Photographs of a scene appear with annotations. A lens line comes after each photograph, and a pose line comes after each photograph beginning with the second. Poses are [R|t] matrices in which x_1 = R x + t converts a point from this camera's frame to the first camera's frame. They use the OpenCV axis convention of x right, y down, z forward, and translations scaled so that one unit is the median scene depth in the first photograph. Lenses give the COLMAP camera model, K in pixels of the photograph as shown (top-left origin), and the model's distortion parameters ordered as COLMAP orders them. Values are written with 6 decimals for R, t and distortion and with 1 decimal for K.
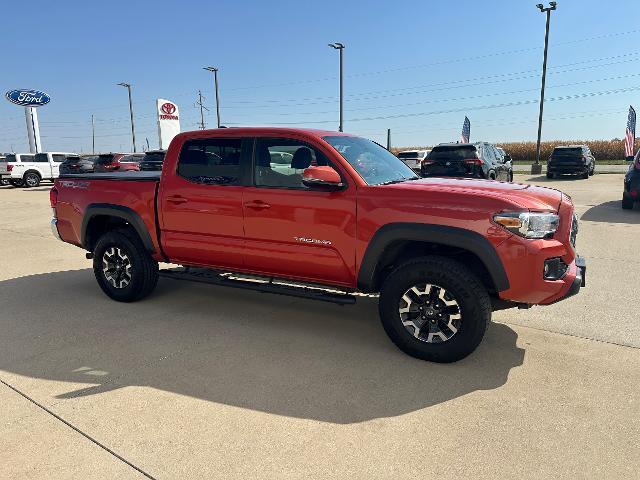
lens RADIAL K [[492.5, 0, 318.8], [0, 492.5, 239.8], [0, 0, 1]] dist [0.017336, -0.013349]
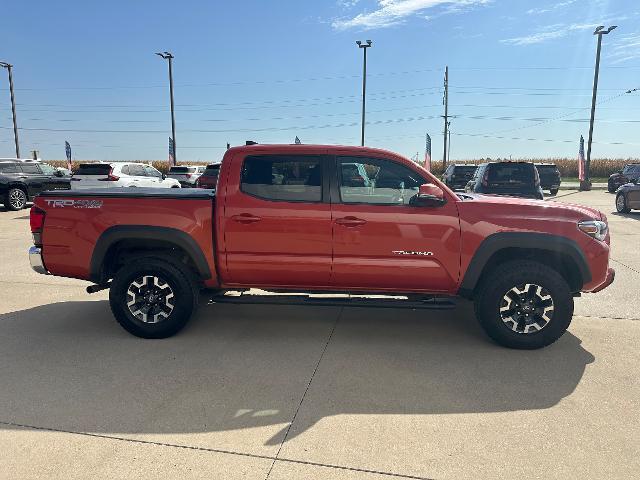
lens RADIAL K [[492.5, 0, 319.2], [0, 492.5, 236.1], [0, 0, 1]] dist [0.017336, -0.013349]
pose [[0.904444, -0.041235, 0.424594, -0.661413], [0.055879, 0.998193, -0.022089, -0.023664], [-0.422916, 0.043705, 0.905114, 0.120248]]
